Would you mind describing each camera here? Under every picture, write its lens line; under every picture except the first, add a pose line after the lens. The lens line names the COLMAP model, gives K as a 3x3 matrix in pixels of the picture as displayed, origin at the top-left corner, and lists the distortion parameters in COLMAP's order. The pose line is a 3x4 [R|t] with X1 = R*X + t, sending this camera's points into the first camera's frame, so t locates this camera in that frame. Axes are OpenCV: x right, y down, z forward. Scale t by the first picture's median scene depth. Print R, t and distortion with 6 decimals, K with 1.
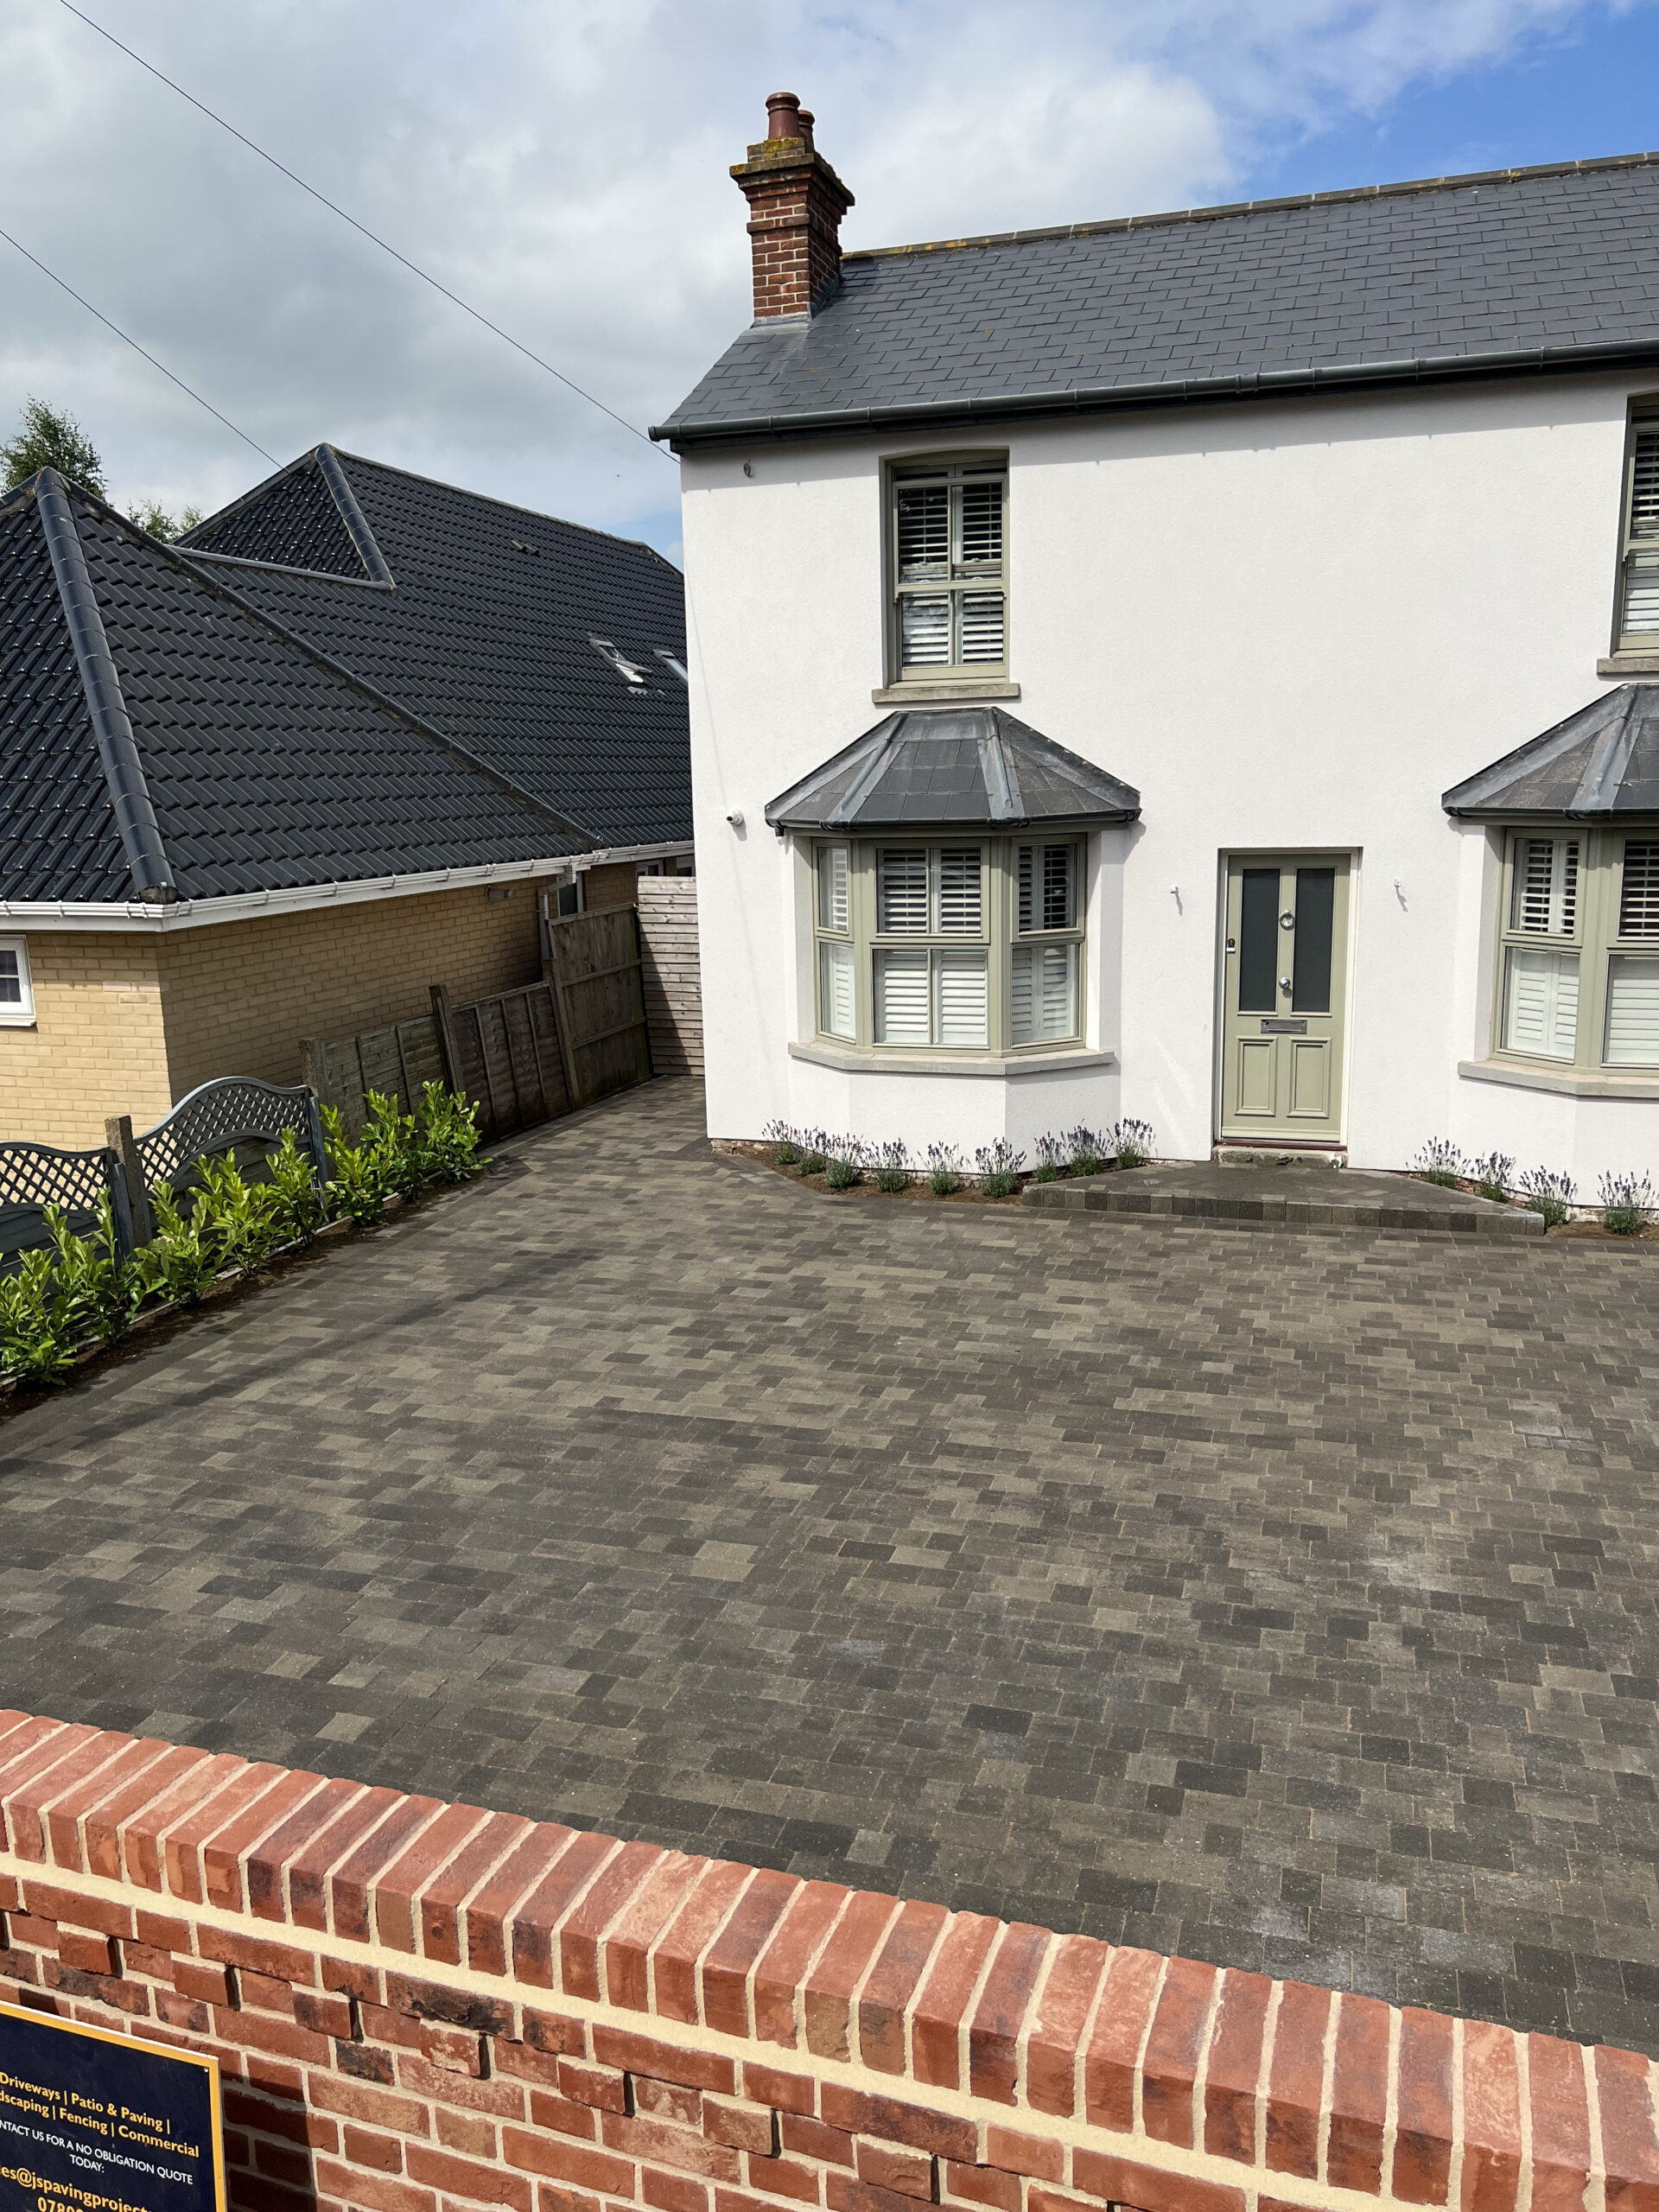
lens RADIAL K [[1646.5, 0, 830.0], [0, 1646.5, 1083.7], [0, 0, 1]] dist [0.104342, -0.126127]
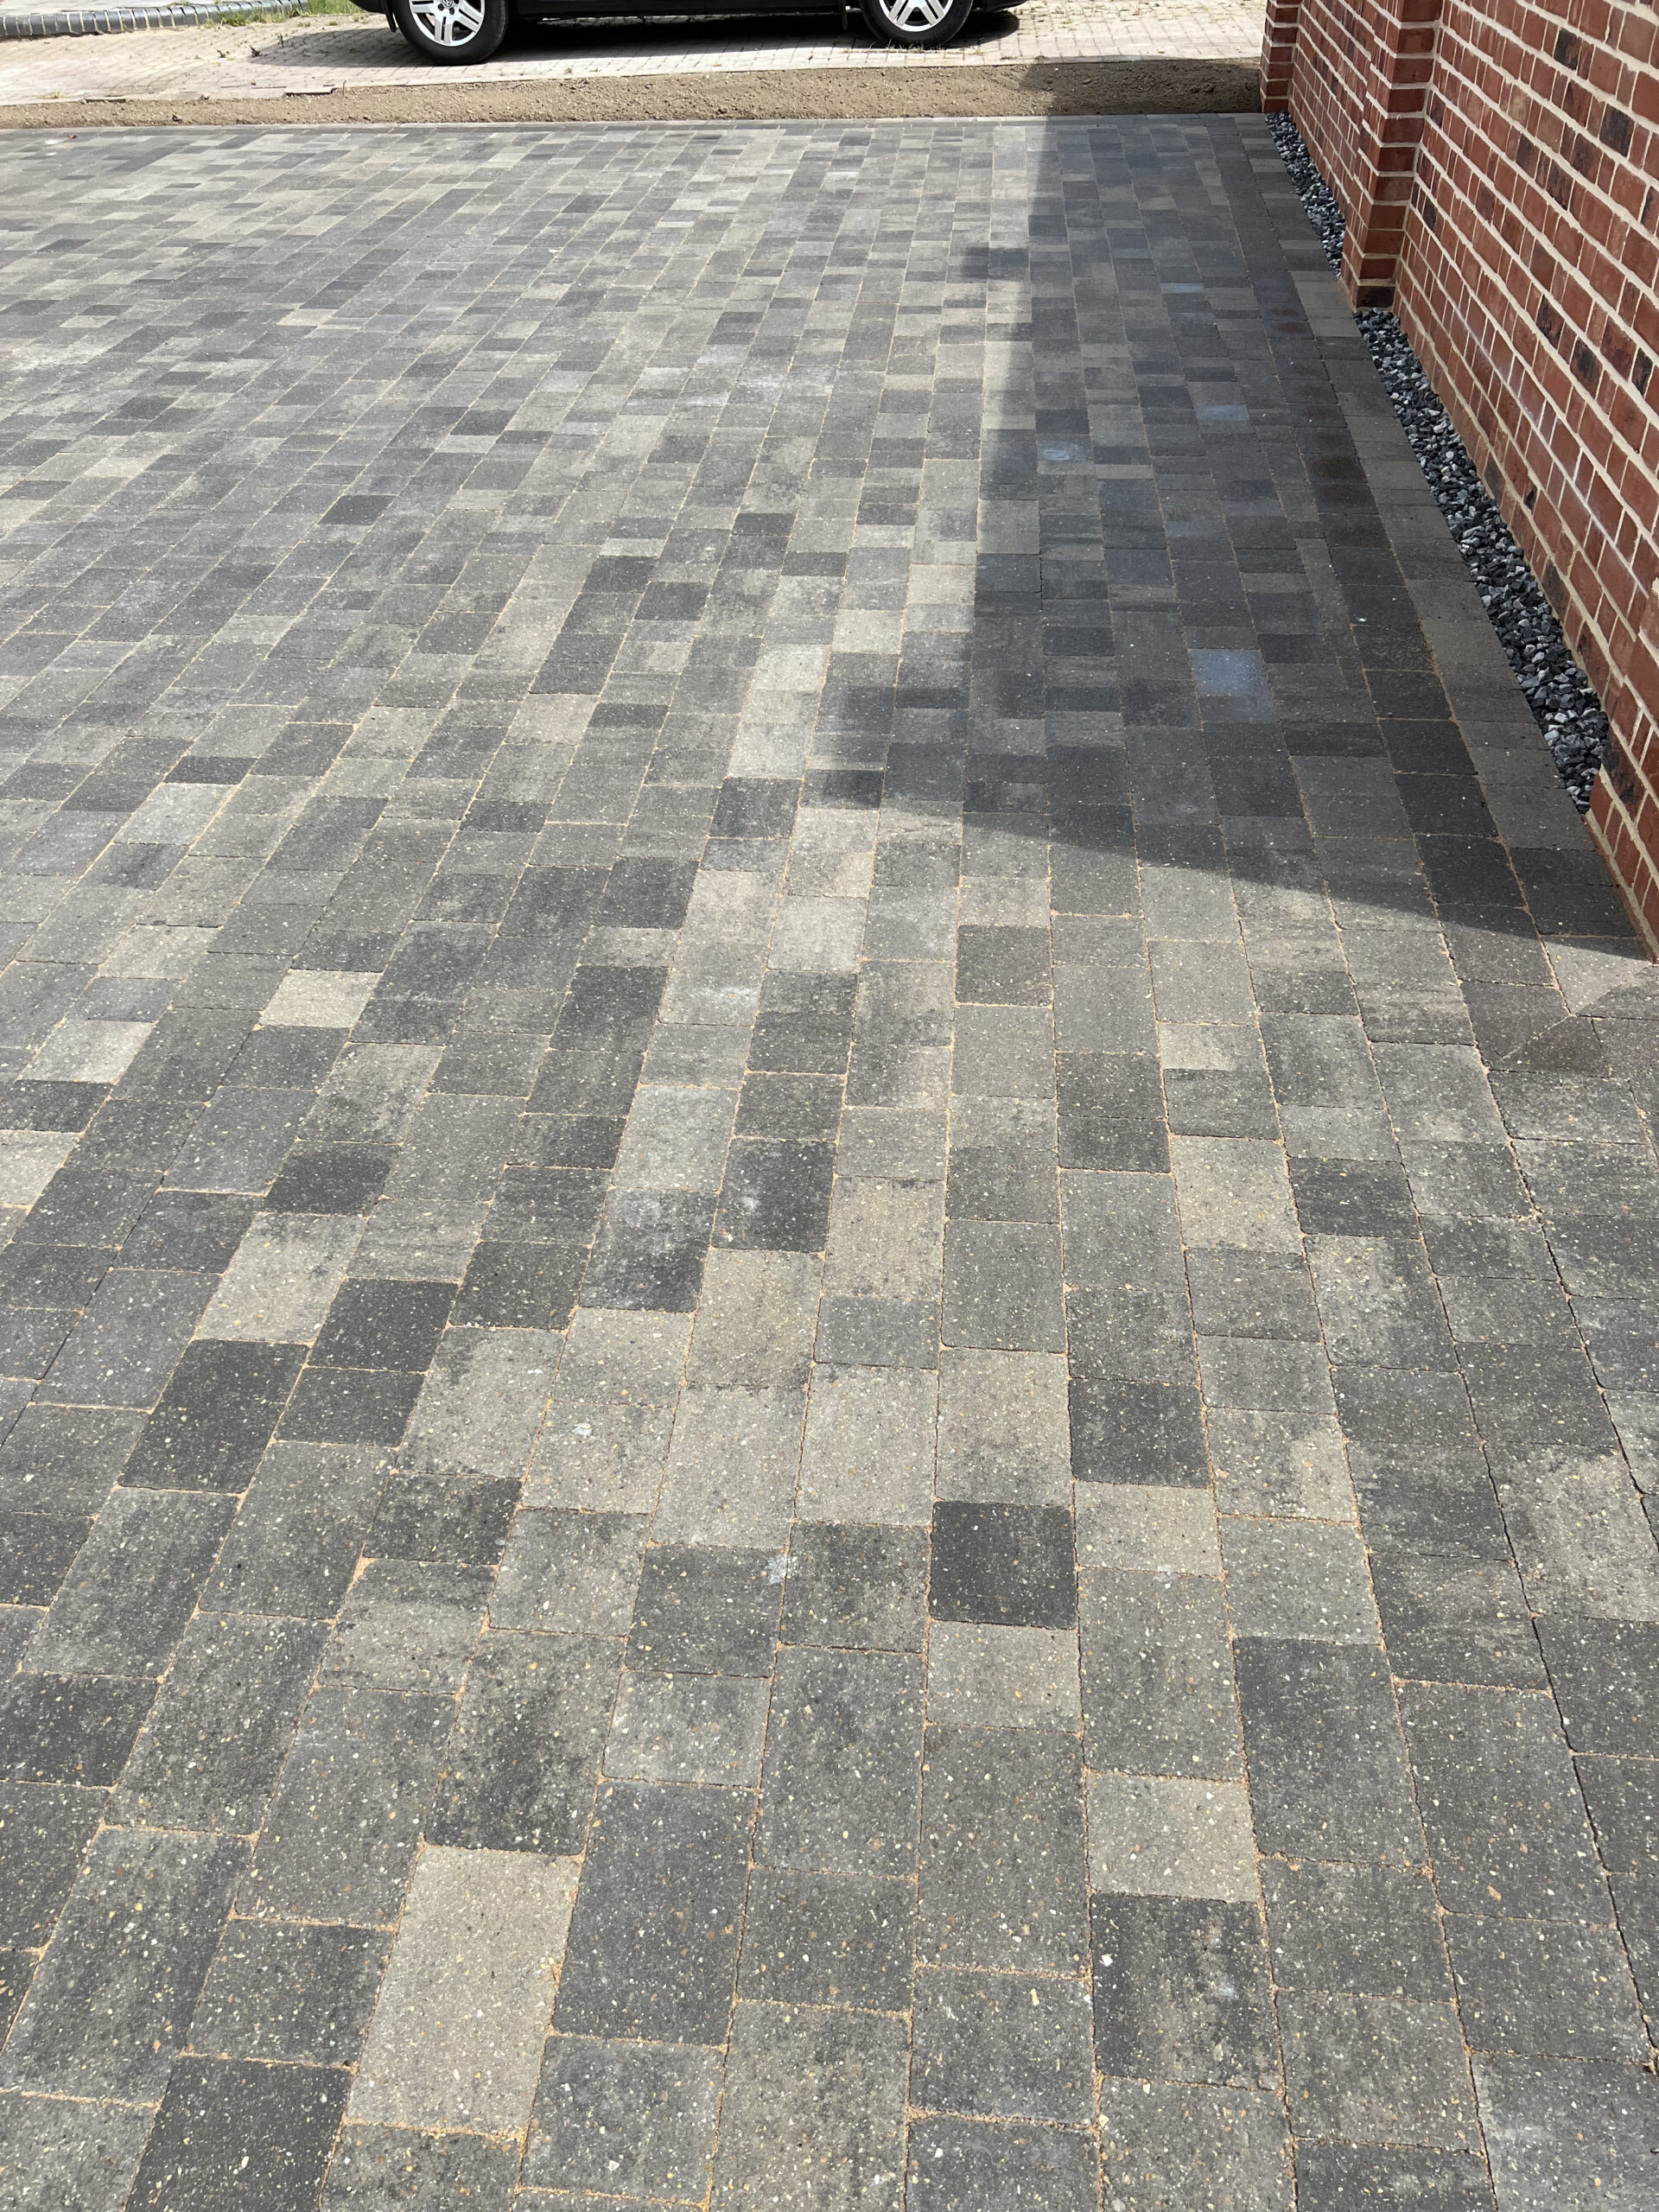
lens RADIAL K [[1646.5, 0, 830.0], [0, 1646.5, 1083.7], [0, 0, 1]] dist [0.104342, -0.126127]
pose [[-0.205247, -0.584469, 0.785029, -0.732825], [0.210918, 0.756843, 0.618629, 0.158497], [-0.955713, 0.292549, -0.032064, 0.935977]]
